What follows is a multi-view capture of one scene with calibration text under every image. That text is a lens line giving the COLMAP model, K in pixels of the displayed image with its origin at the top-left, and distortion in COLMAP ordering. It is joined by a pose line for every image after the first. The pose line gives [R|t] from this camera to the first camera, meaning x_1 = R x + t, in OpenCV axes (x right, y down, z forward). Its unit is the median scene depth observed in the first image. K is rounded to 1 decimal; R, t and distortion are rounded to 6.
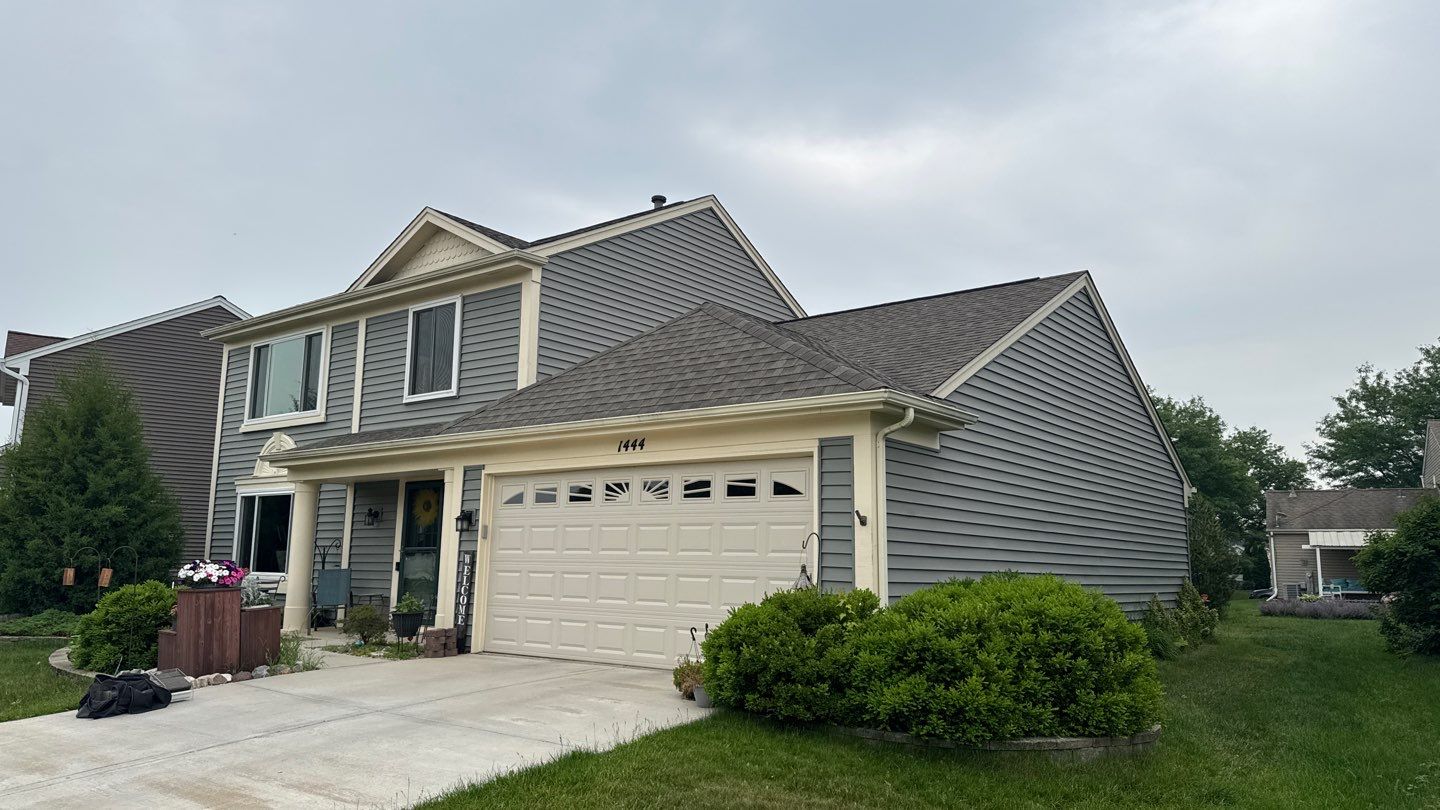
lens RADIAL K [[998.1, 0, 720.0], [0, 998.1, 405.0], [0, 0, 1]] dist [0.144182, -0.210496]
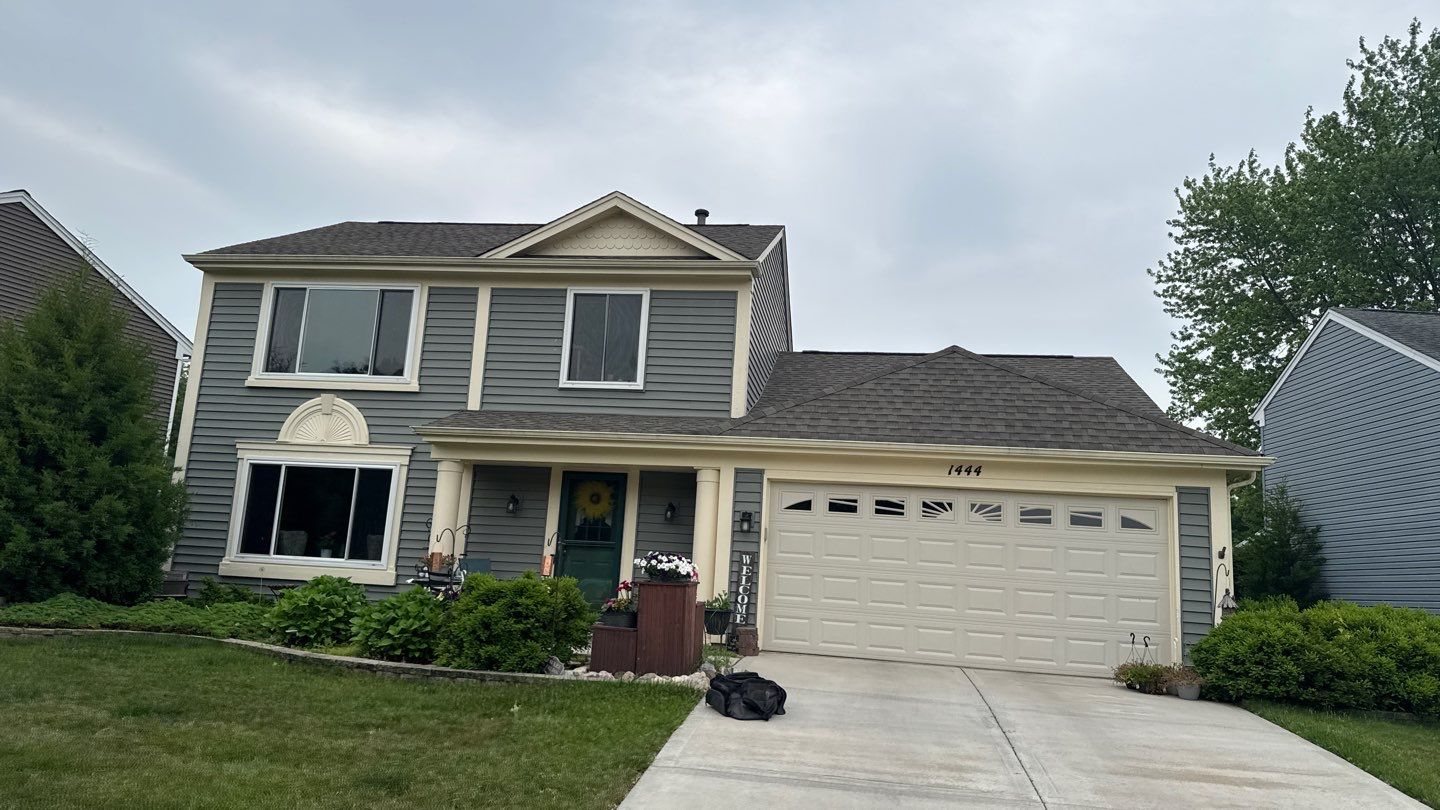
lens RADIAL K [[998.1, 0, 720.0], [0, 998.1, 405.0], [0, 0, 1]] dist [0.144182, -0.210496]
pose [[0.868222, 0.123308, 0.480609, -0.781332], [-0.121782, 0.991957, -0.034502, 0.035425], [-0.480998, -0.028574, 0.876256, 0.126145]]
